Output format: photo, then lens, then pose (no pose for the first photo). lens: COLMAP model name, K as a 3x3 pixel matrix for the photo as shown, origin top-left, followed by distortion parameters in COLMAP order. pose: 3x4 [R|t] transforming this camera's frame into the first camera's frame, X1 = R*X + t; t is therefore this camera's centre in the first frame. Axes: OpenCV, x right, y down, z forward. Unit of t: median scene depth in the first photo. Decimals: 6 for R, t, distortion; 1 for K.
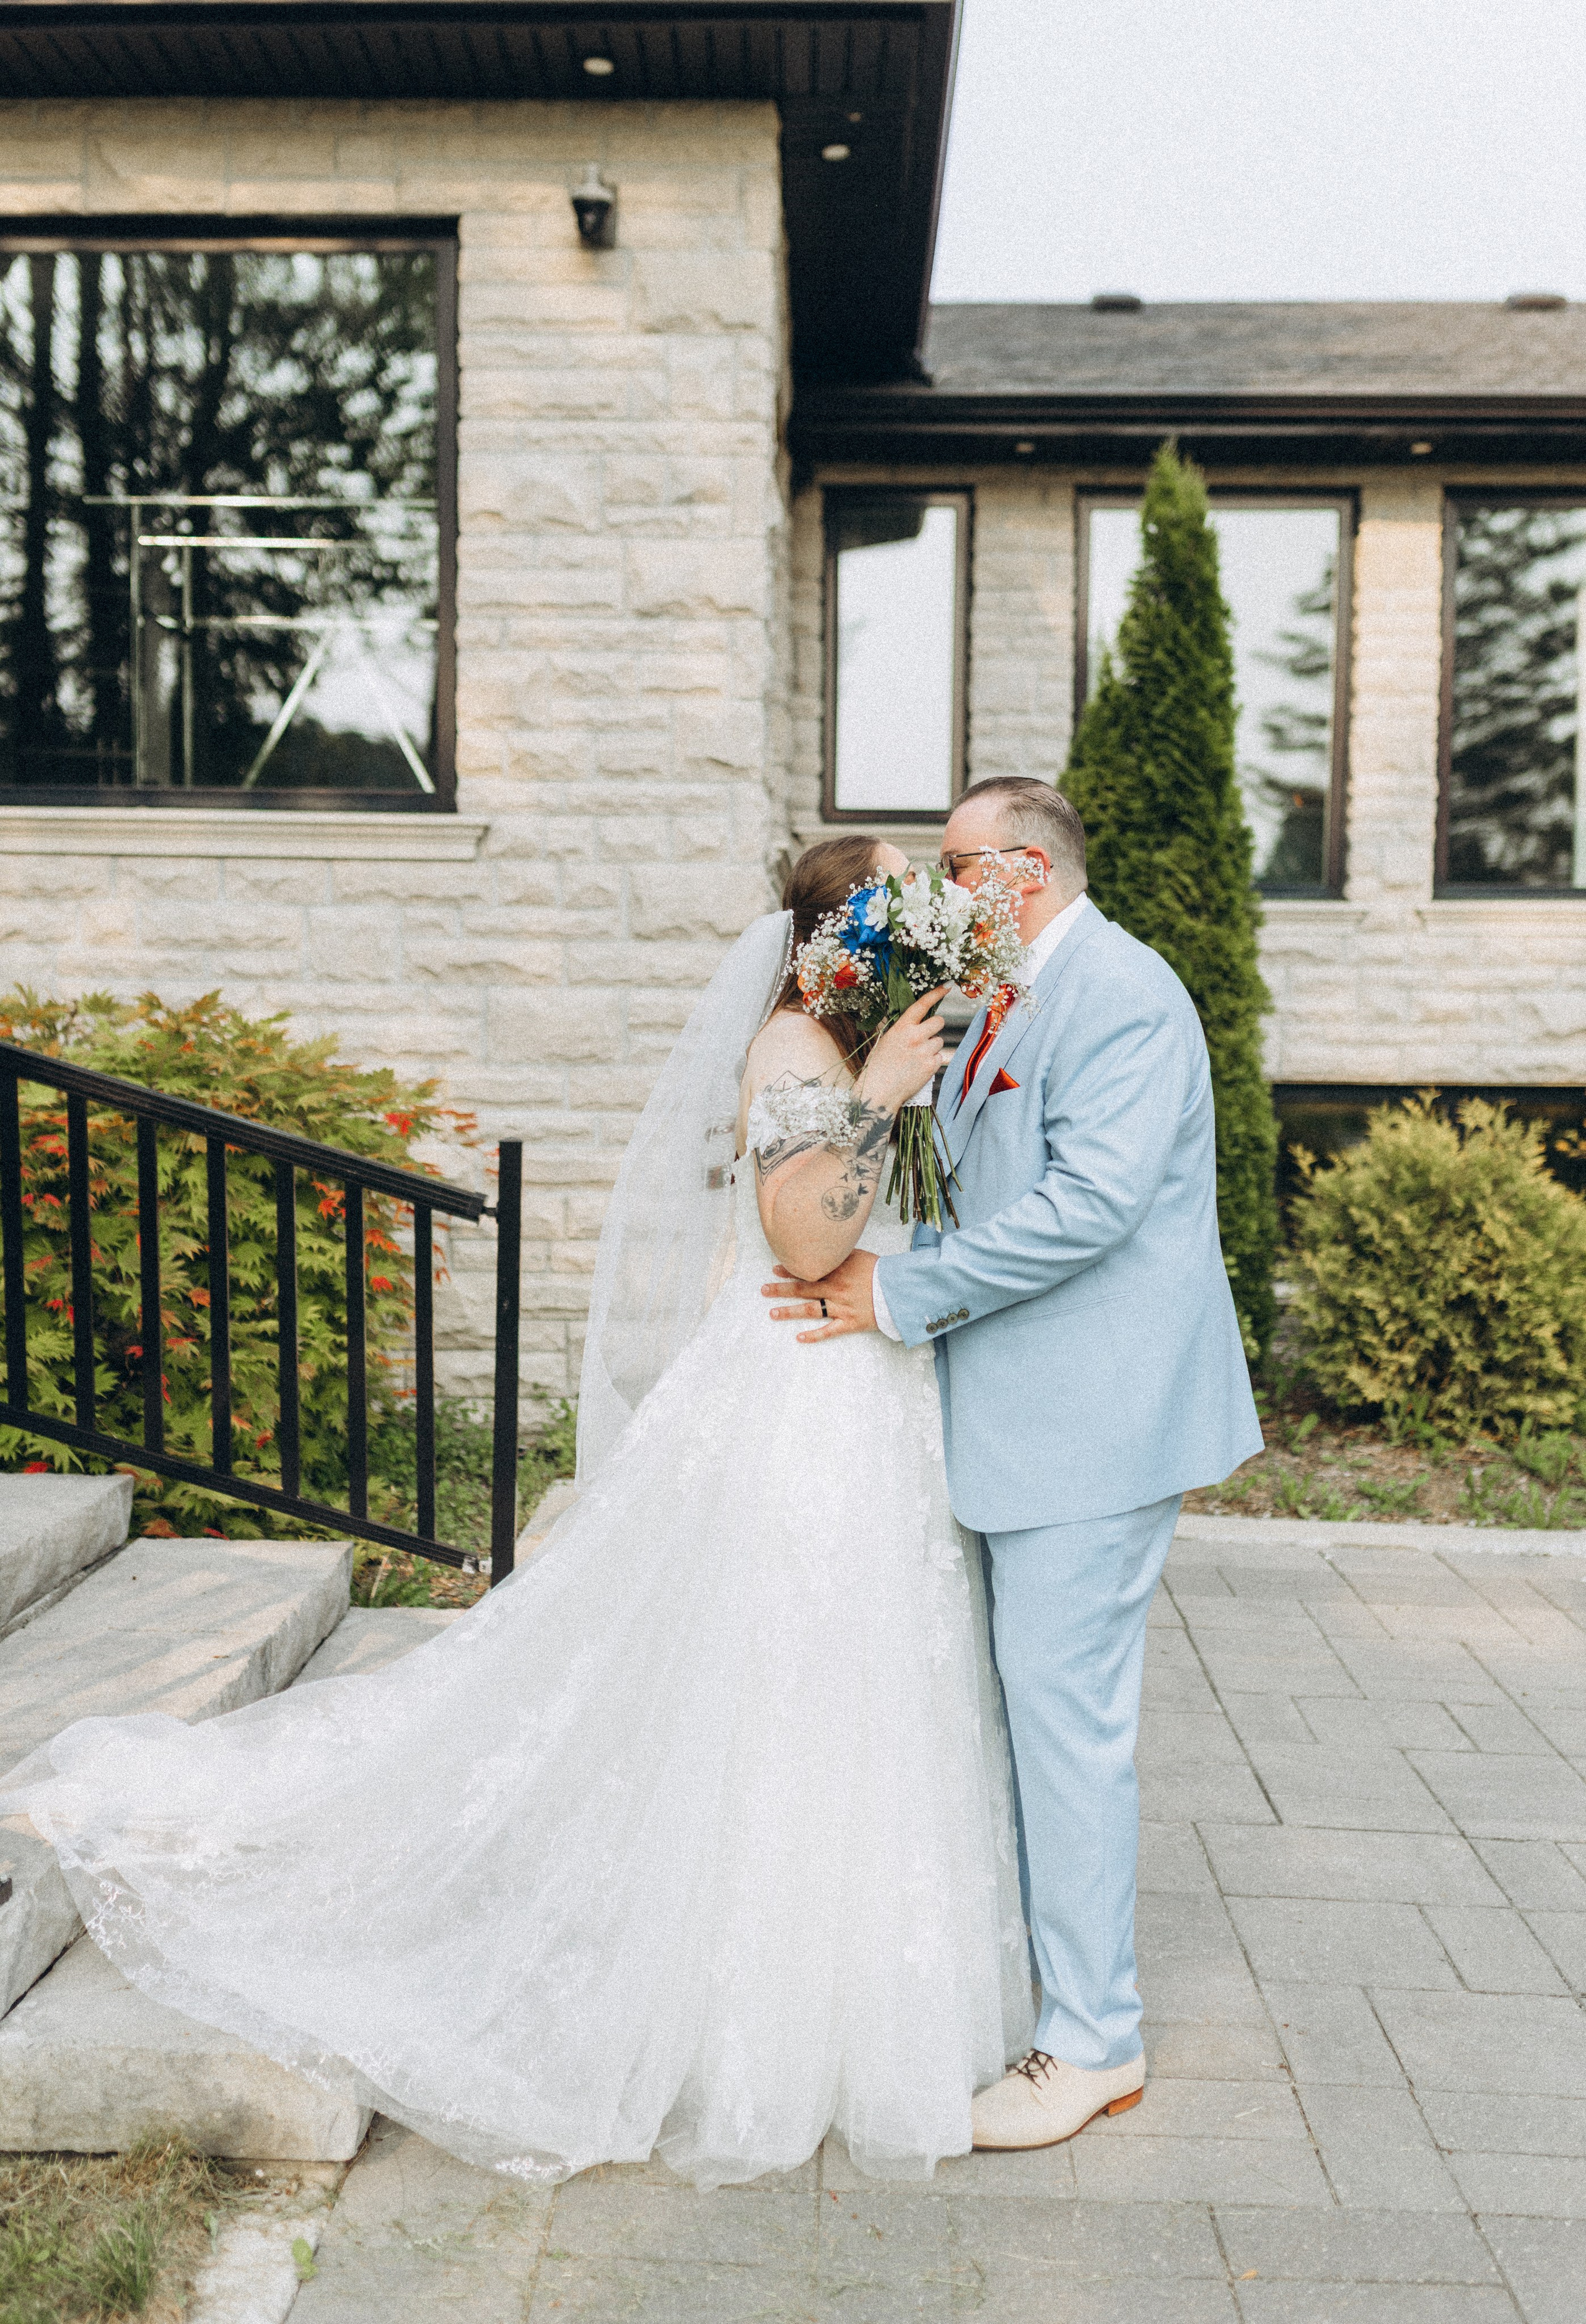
lens RADIAL K [[2256.7, 0, 777.9], [0, 2256.7, 1195.8], [0, 0, 1]] dist [0.056084, -0.088437]
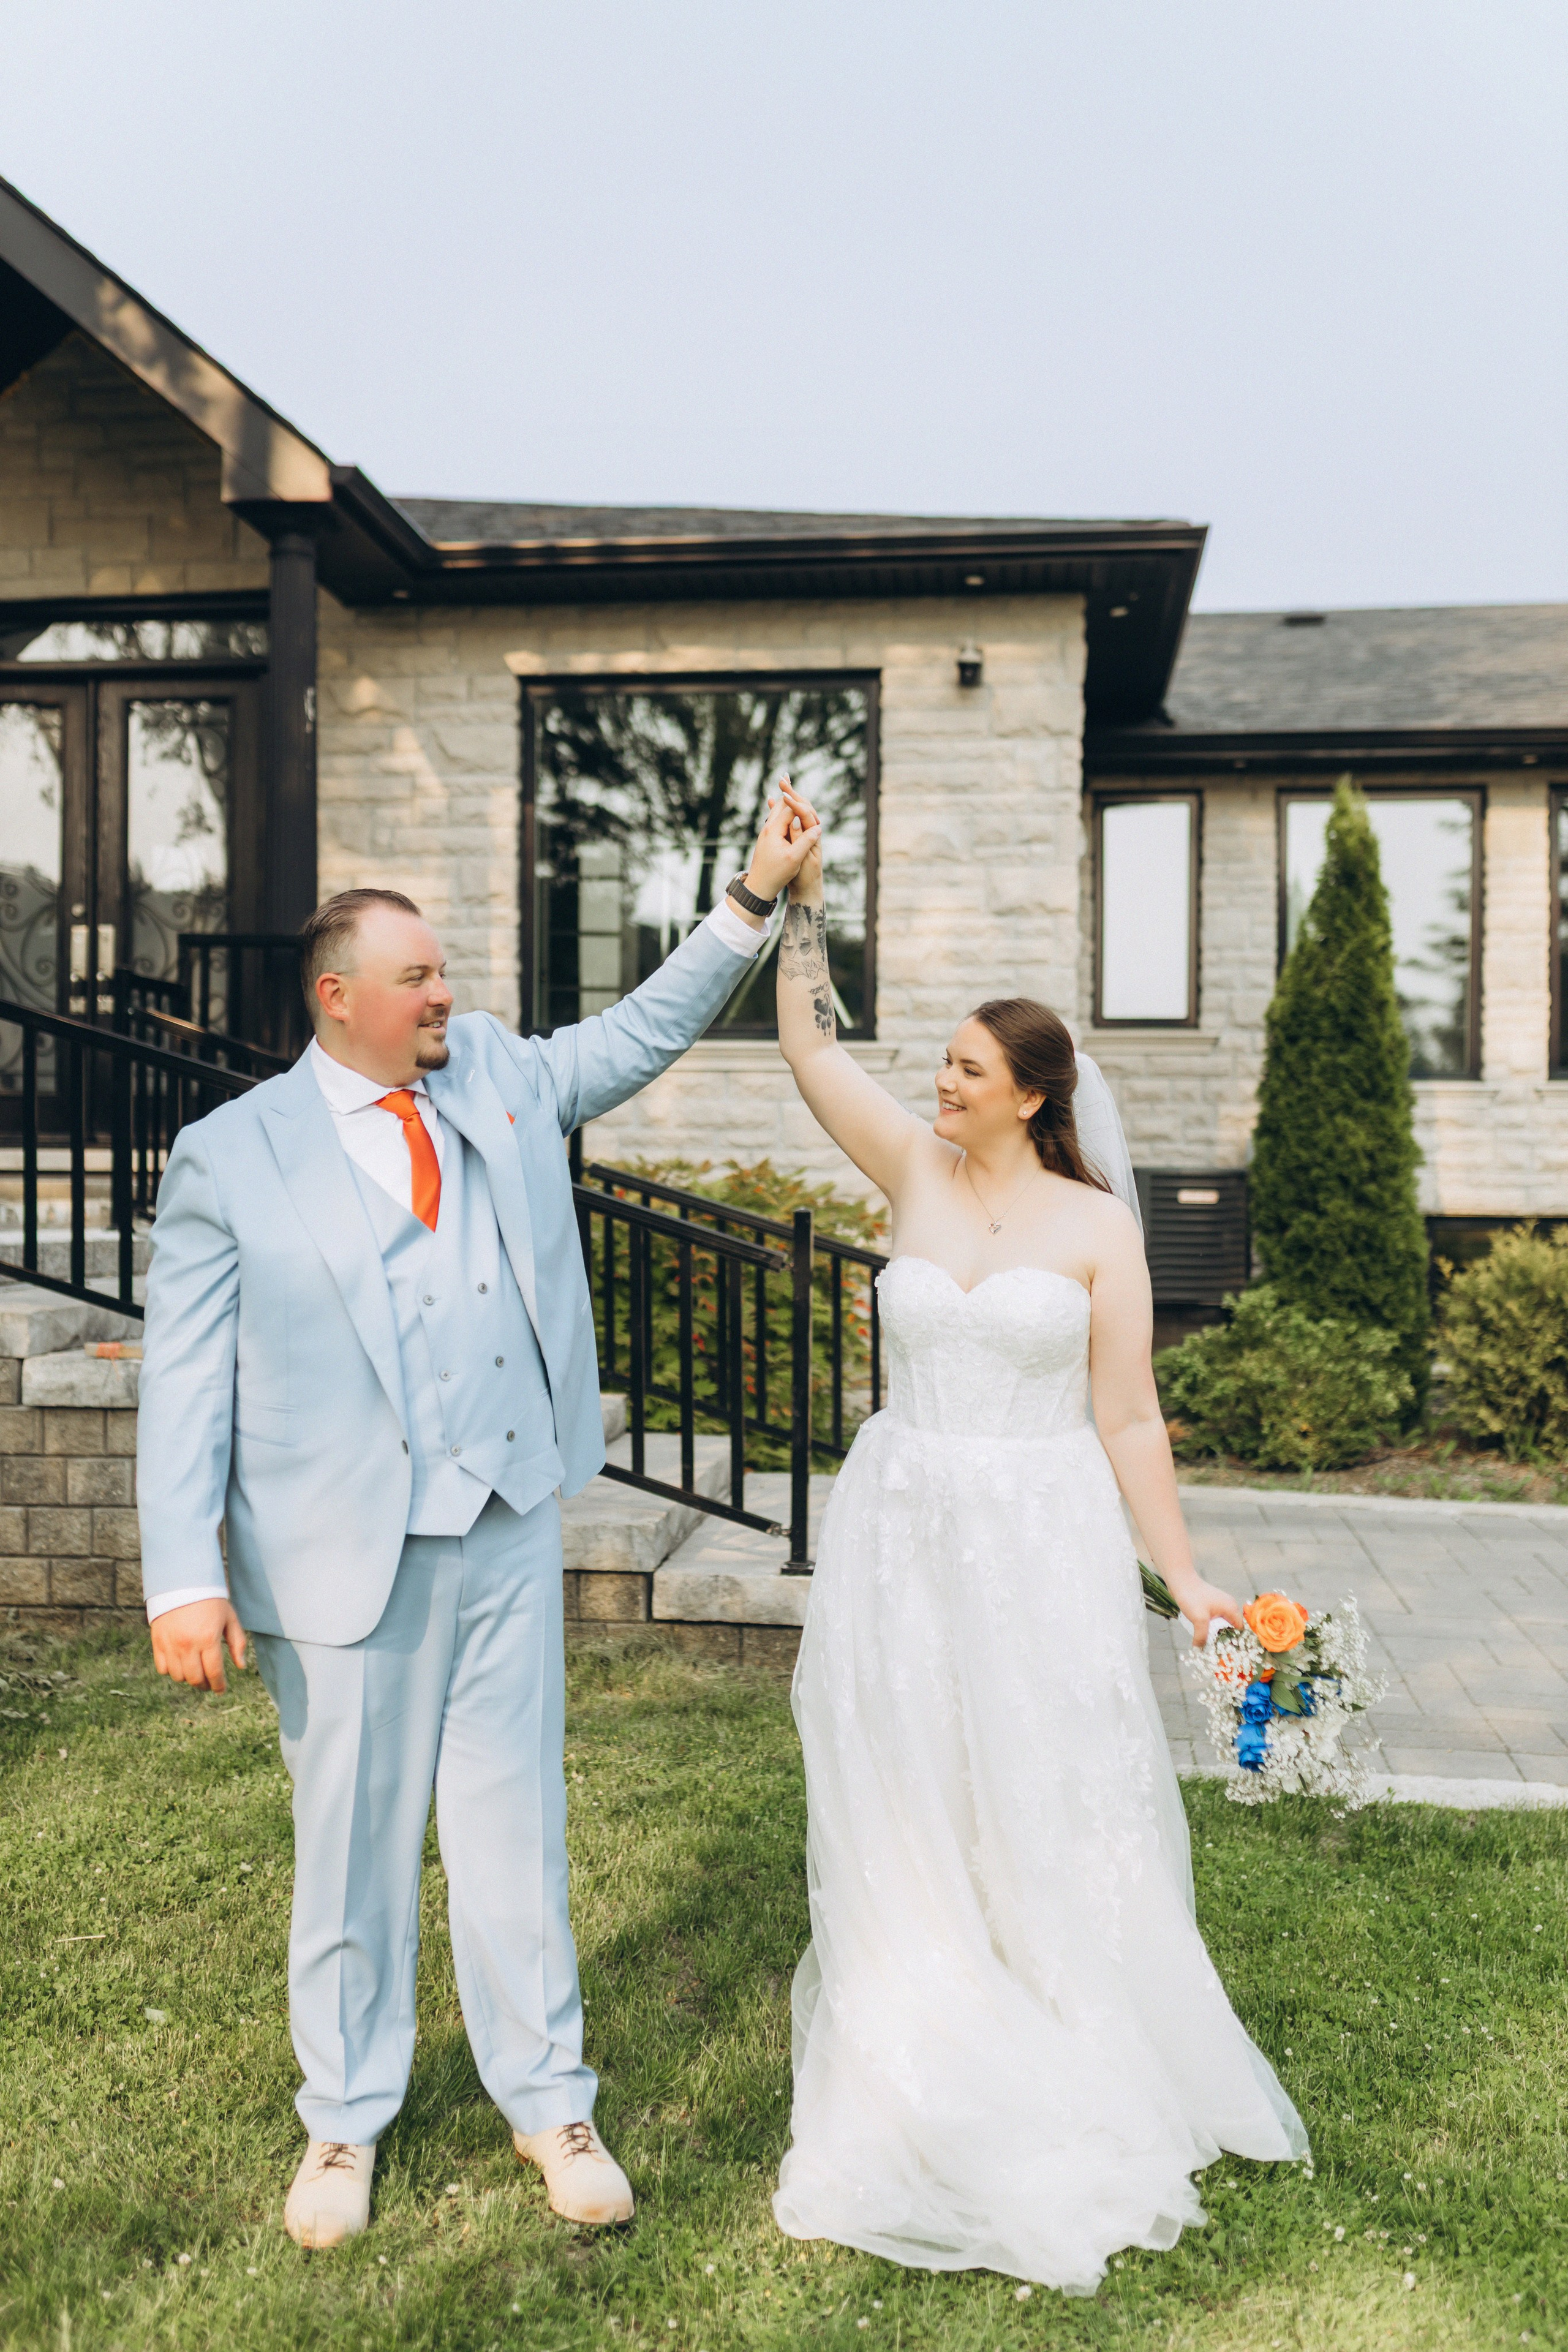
lens RADIAL K [[2272.9, 0, 784.0], [0, 2272.9, 1176.0], [0, 0, 1]] dist [0.063836, -0.101166]
pose [[0.996832, -0.004309, -0.079421, -0.077822], [-0.001369, 0.997454, -0.071300, 0.032391], [0.079526, 0.071183, 0.994288, -0.518727]]
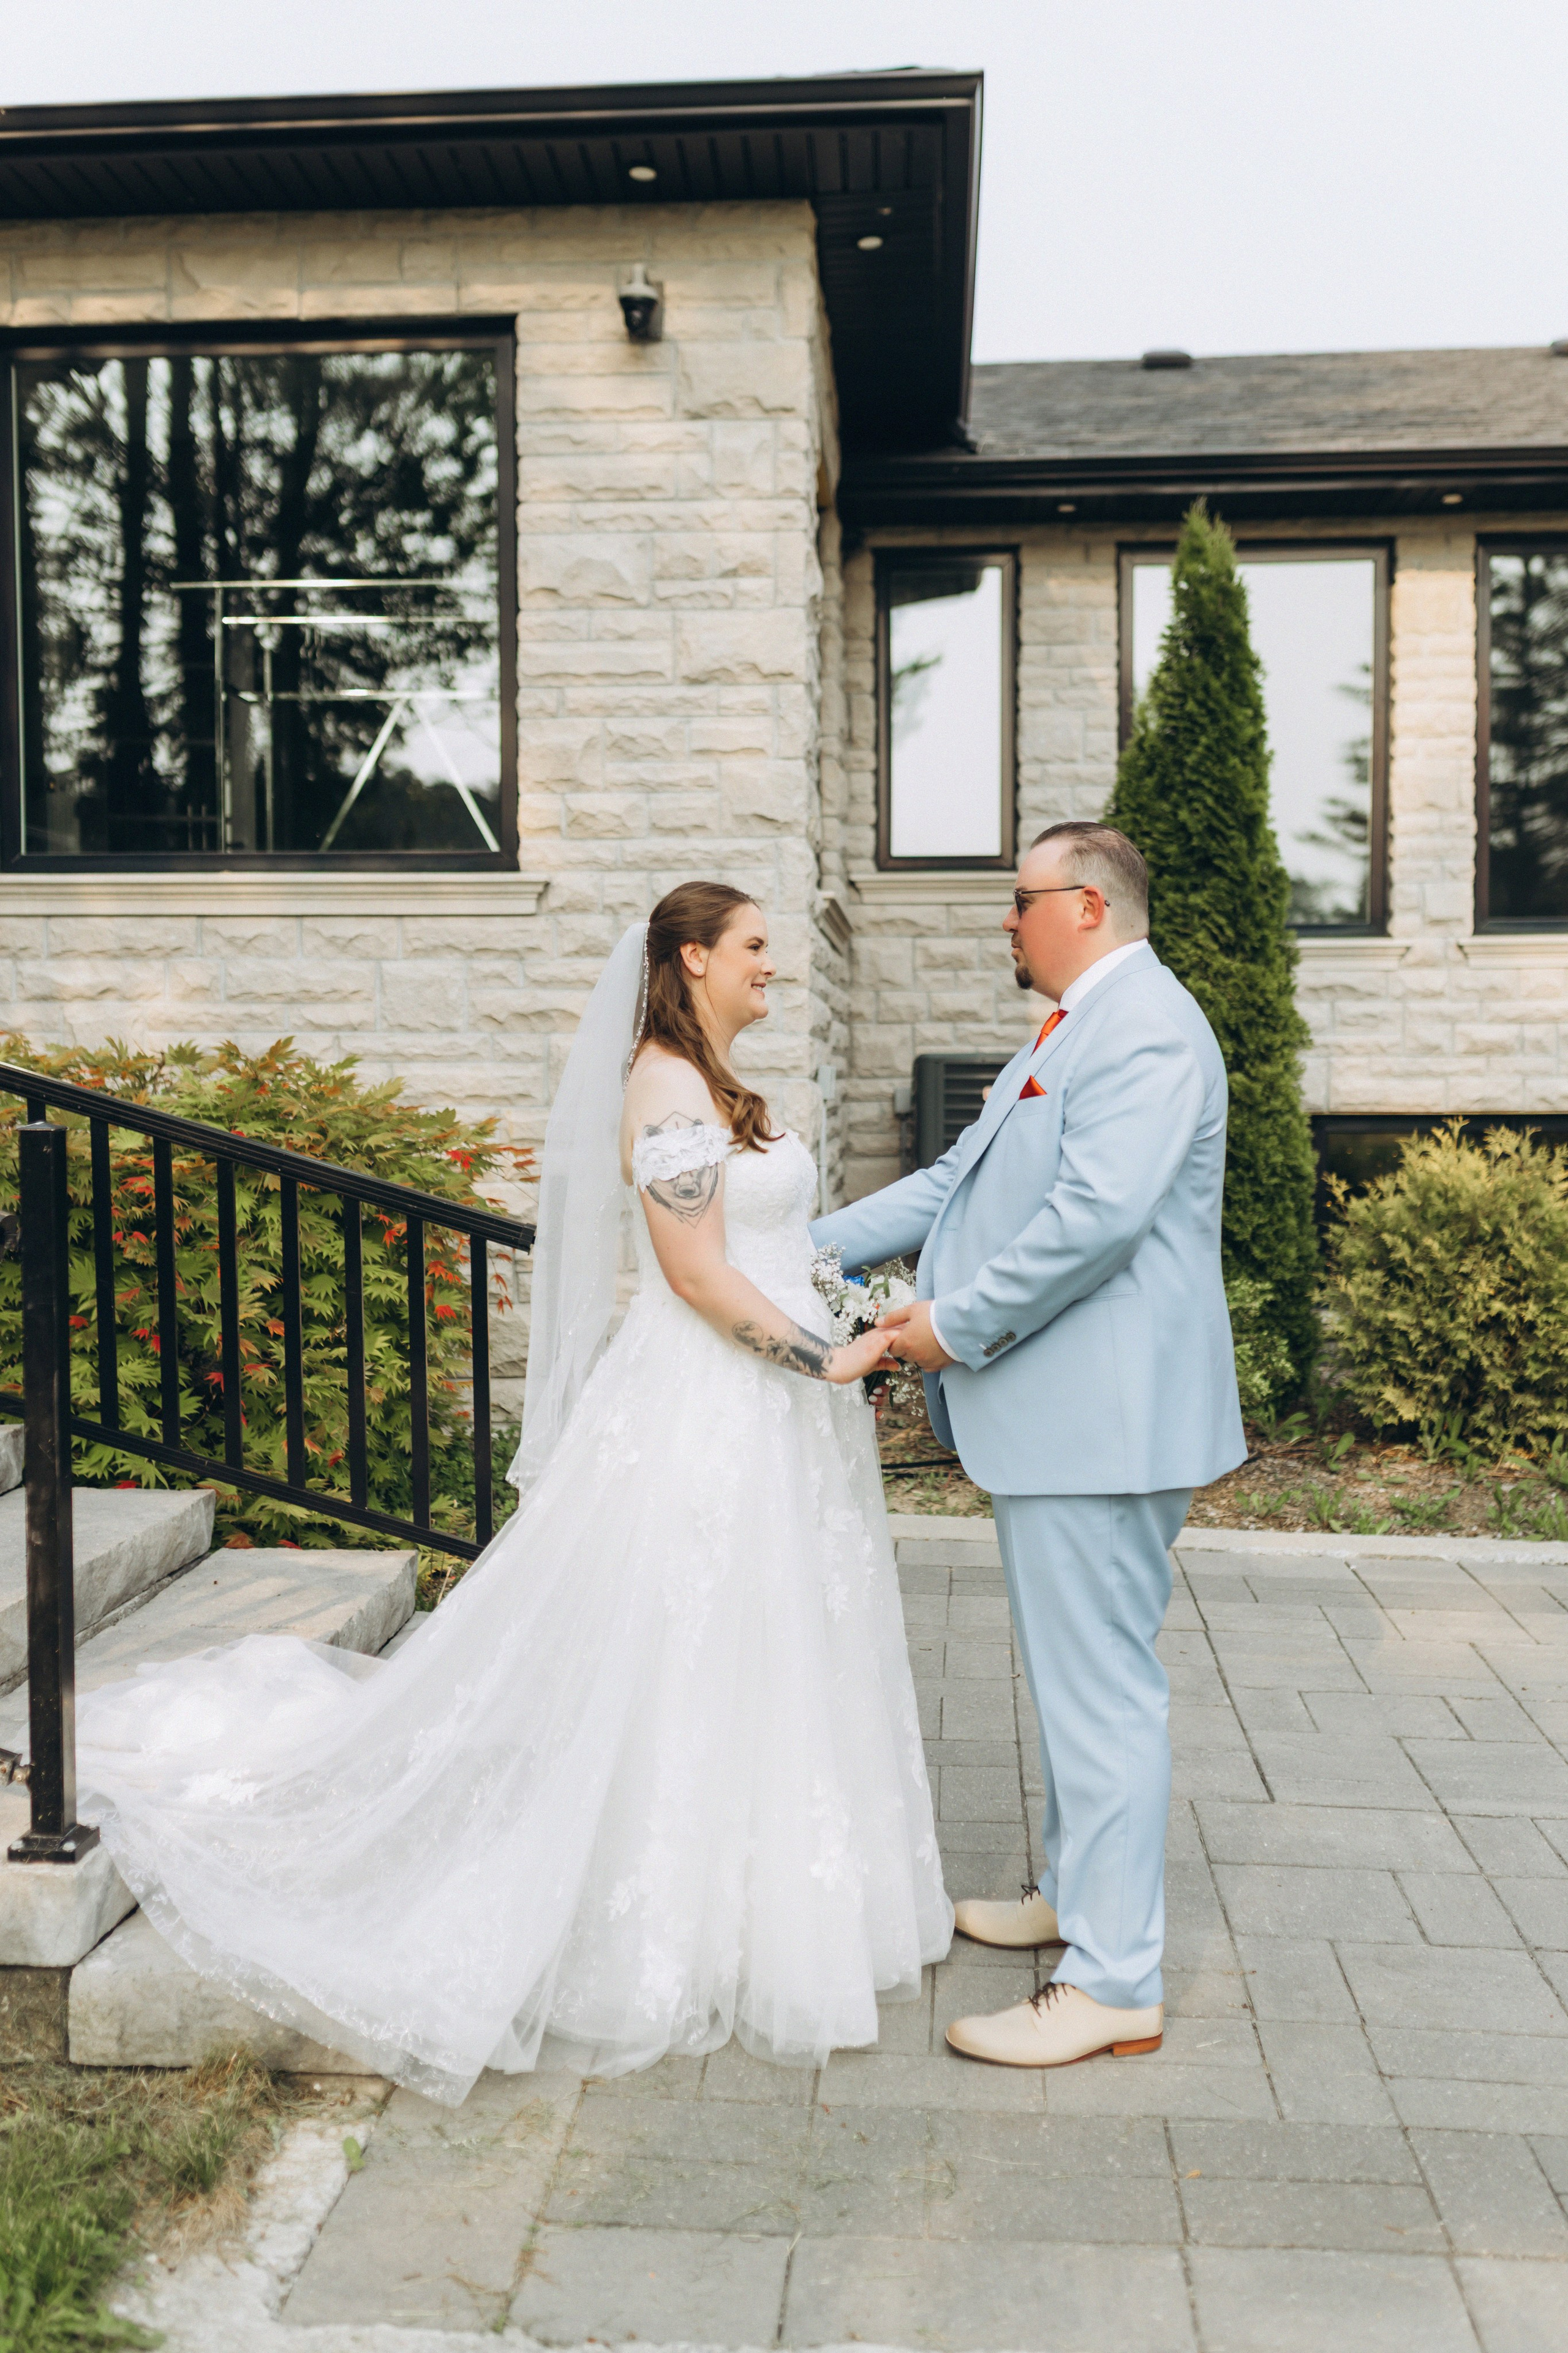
lens RADIAL K [[2273.7, 0, 784.0], [0, 2273.7, 1176.5], [0, 0, 1]] dist [0.063836, -0.101166]
pose [[0.999115, -0.013448, -0.039864, 0.021797], [0.012334, 0.999530, -0.028049, 0.005260], [0.040223, 0.027532, 0.998811, -0.054923]]
